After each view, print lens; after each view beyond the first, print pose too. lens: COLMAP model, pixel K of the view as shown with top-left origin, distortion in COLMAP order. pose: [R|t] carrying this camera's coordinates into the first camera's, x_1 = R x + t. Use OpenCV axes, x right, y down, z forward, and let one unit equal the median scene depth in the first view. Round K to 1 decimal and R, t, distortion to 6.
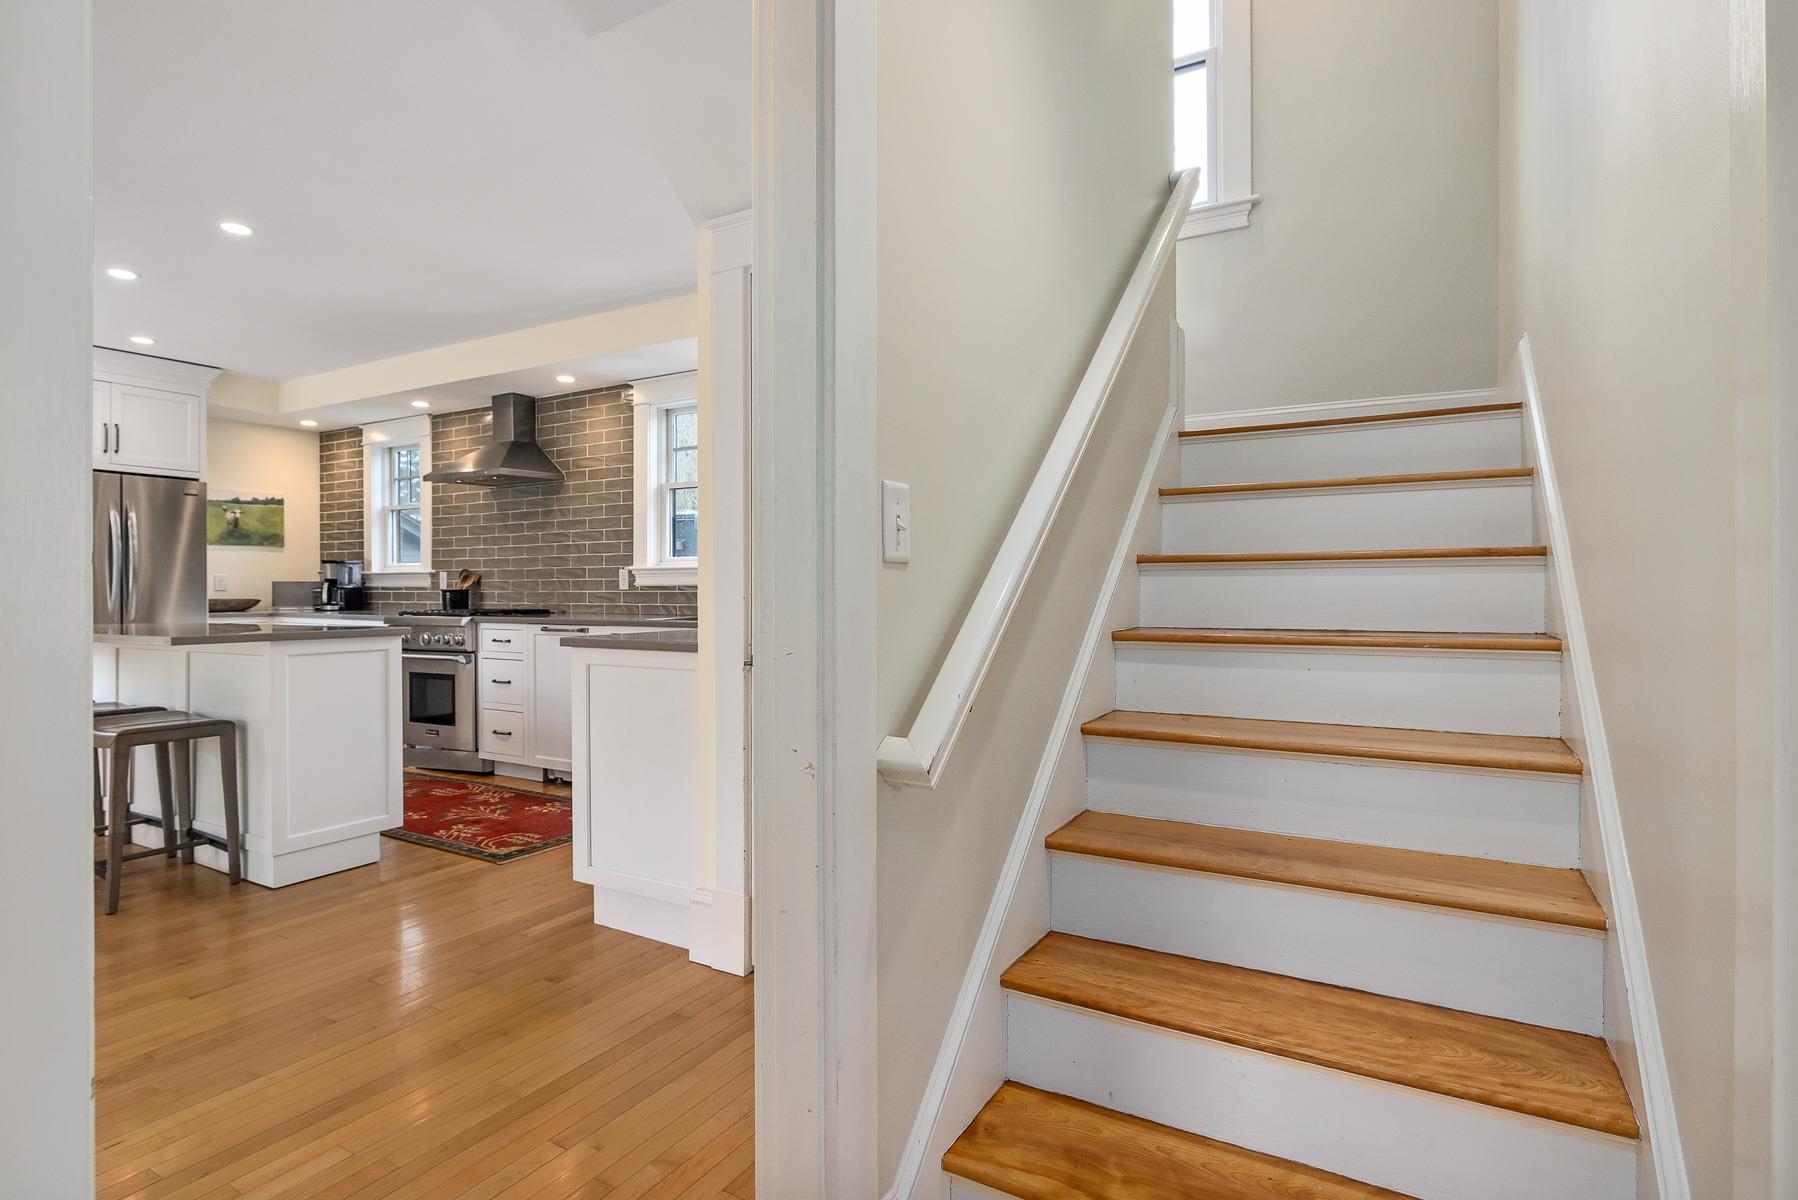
lens RADIAL K [[915.1, 0, 905.9], [0, 915.1, 588.3], [0, 0, 1]] dist [-0.003250, 0.001242]
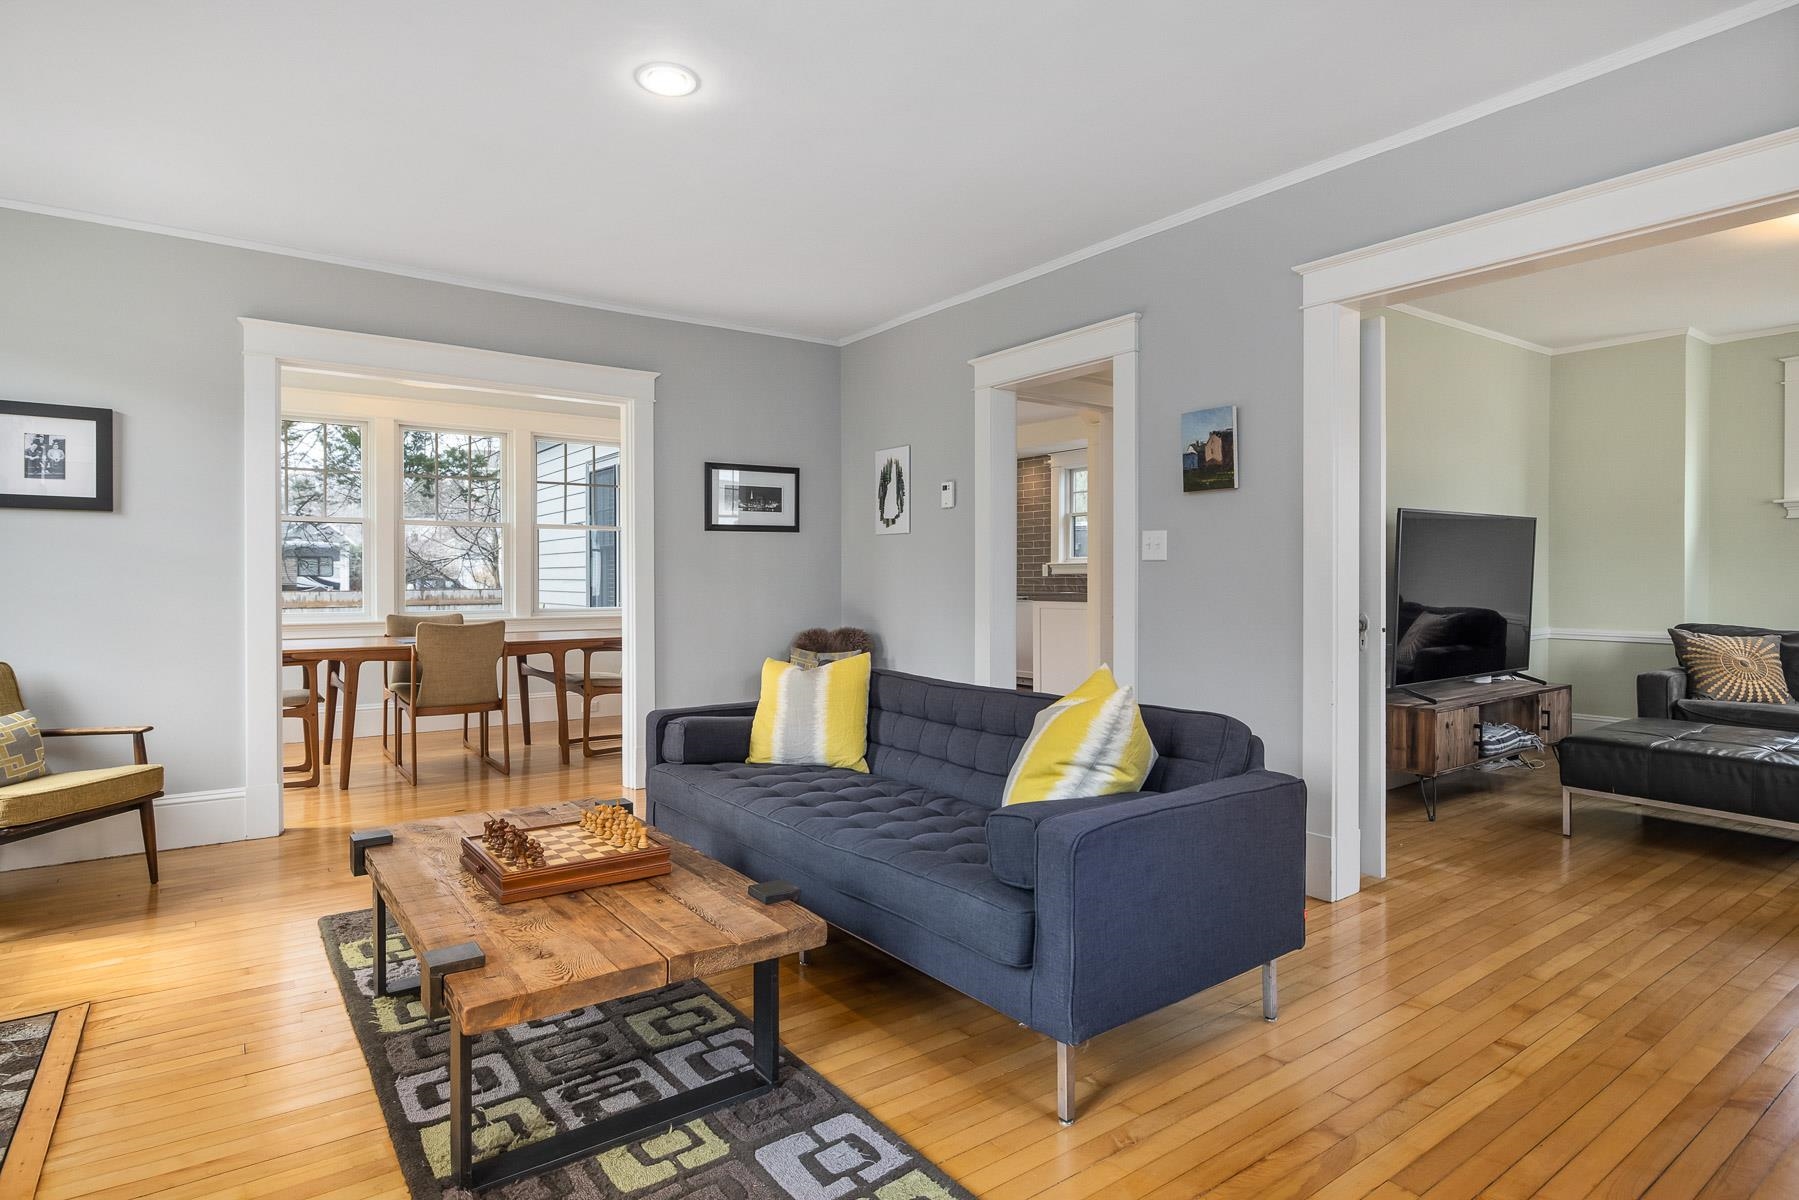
lens RADIAL K [[947.4, 0, 921.7], [0, 947.4, 590.6], [0, 0, 1]] dist [-0.002710, -0.000007]
pose [[0.926013, 0.002821, -0.377482, 0.129337], [0.001588, 0.999934, 0.011368, 0.006976], [0.377489, -0.011126, 0.925947, -0.643770]]
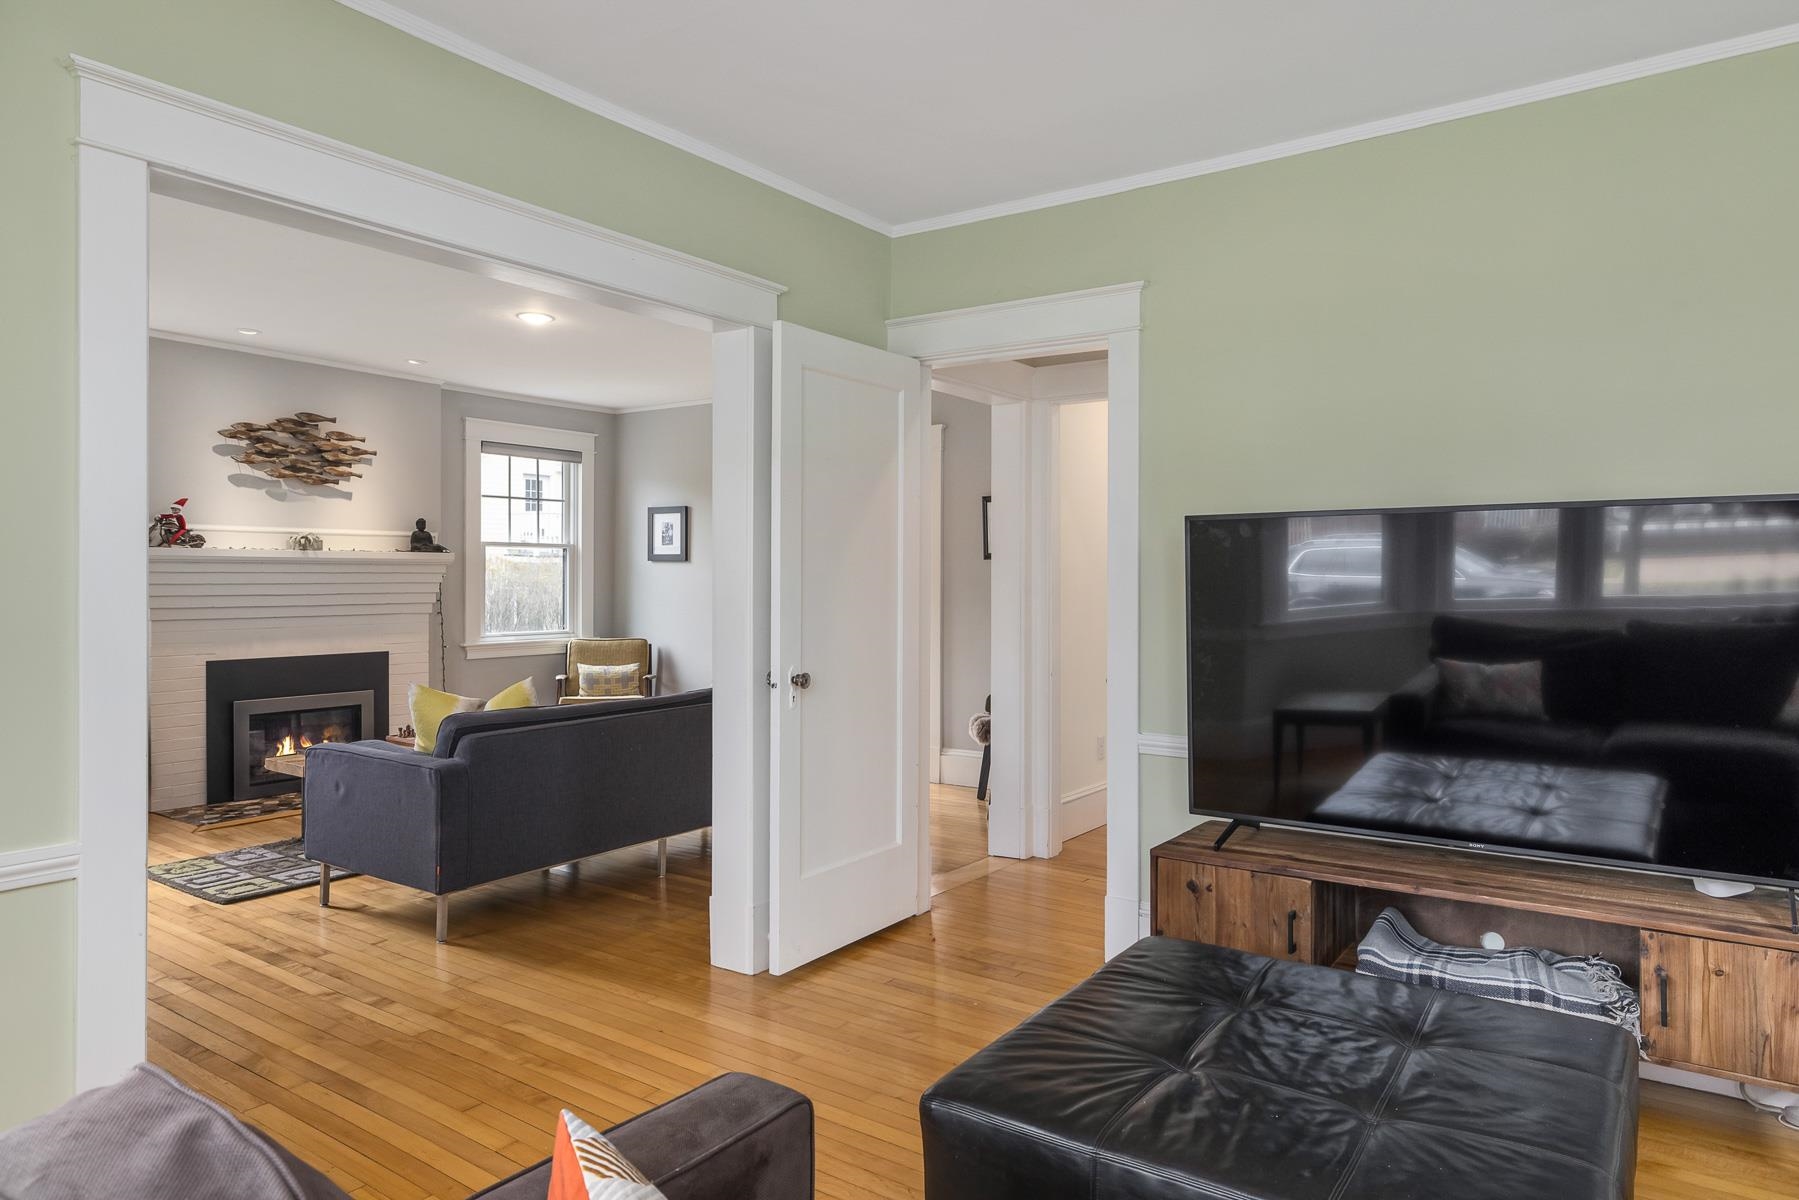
lens RADIAL K [[1136.7, 0, 911.5], [0, 1136.7, 577.5], [0, 0, 1]] dist [0.013730, -0.003365]
pose [[-0.077954, -0.003526, -0.996951, 0.723864], [-0.004118, 0.999986, -0.003215, -0.014297], [0.996948, 0.003855, -0.077968, 0.070768]]
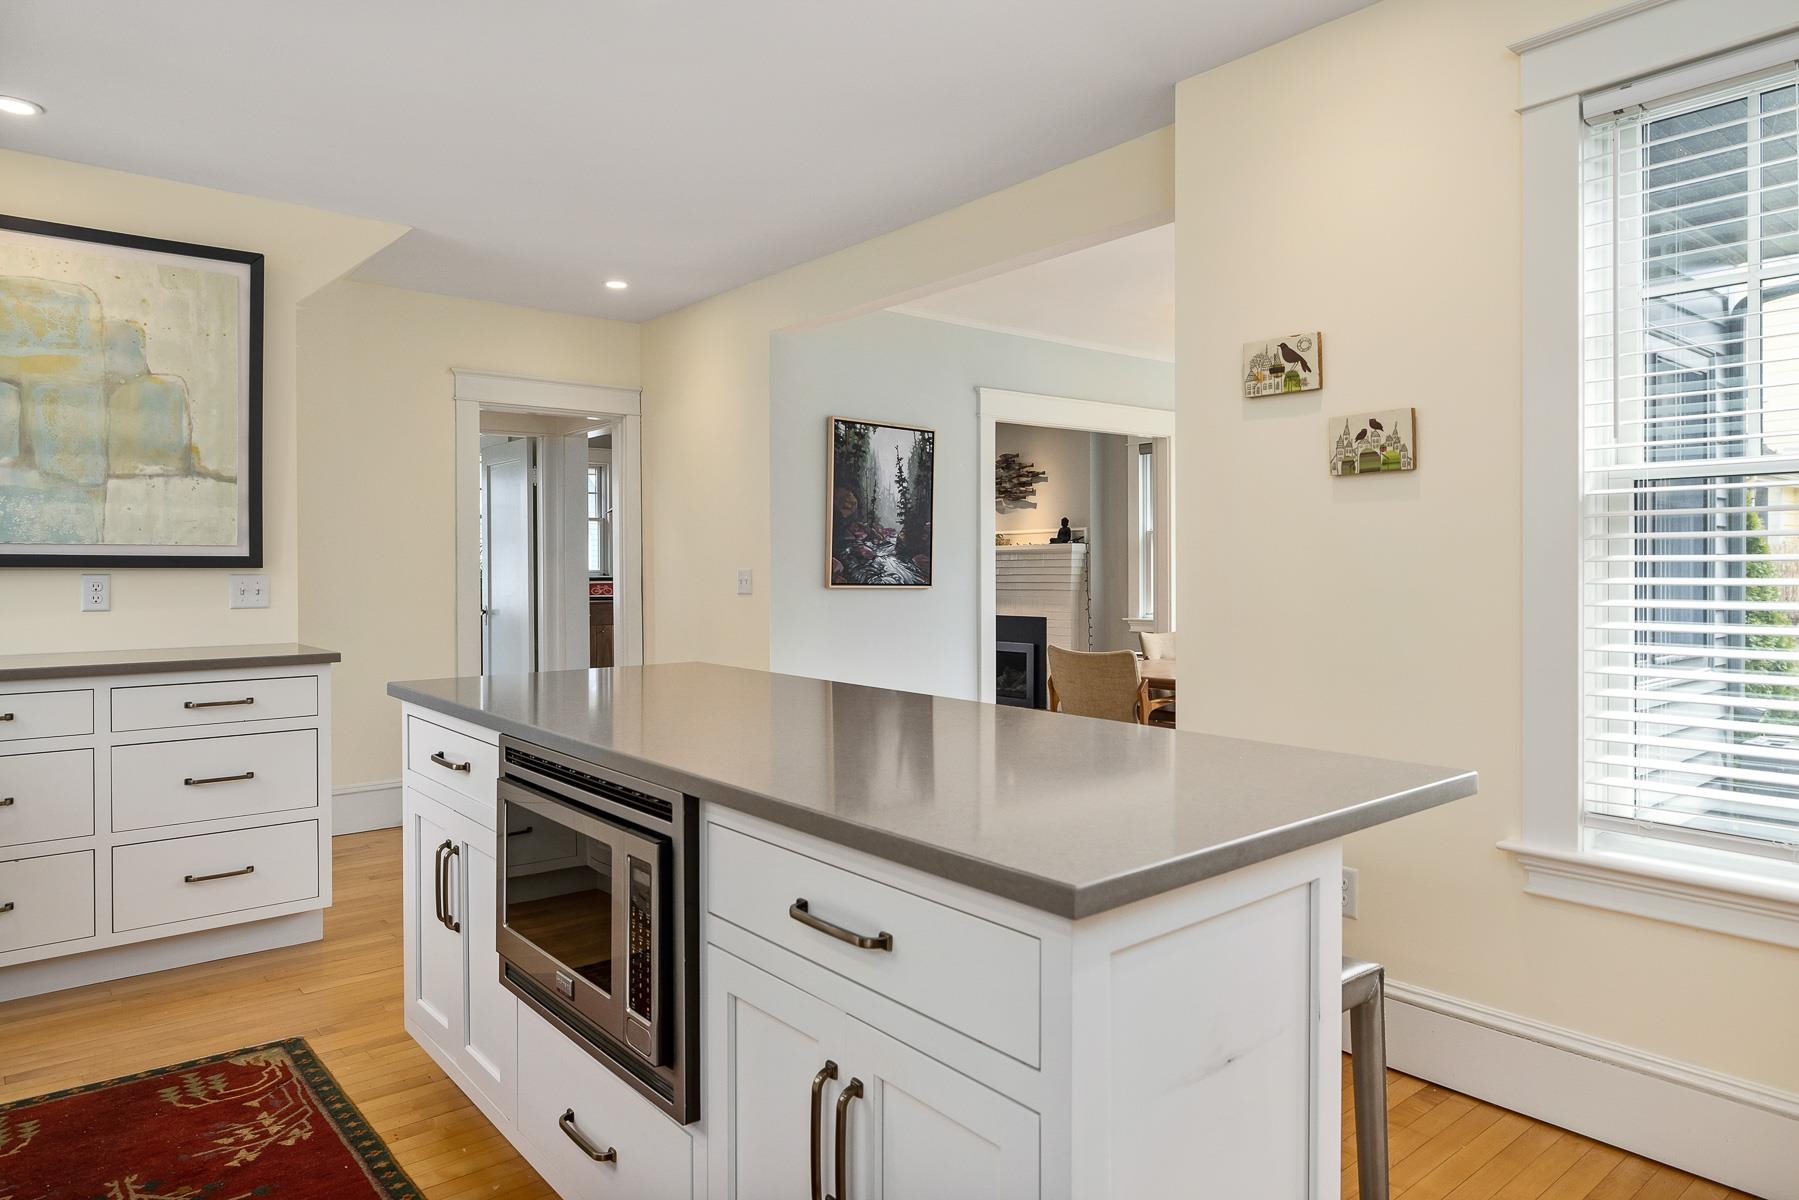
lens RADIAL K [[1136.7, 0, 885.7], [0, 1136.7, 572.0], [0, 0, 1]] dist [0.013730, -0.003365]
pose [[-0.937275, 0.003560, 0.348574, -0.666142], [0.006977, 0.999939, 0.008546, -0.018520], [-0.348522, 0.010442, -0.937242, 0.959985]]
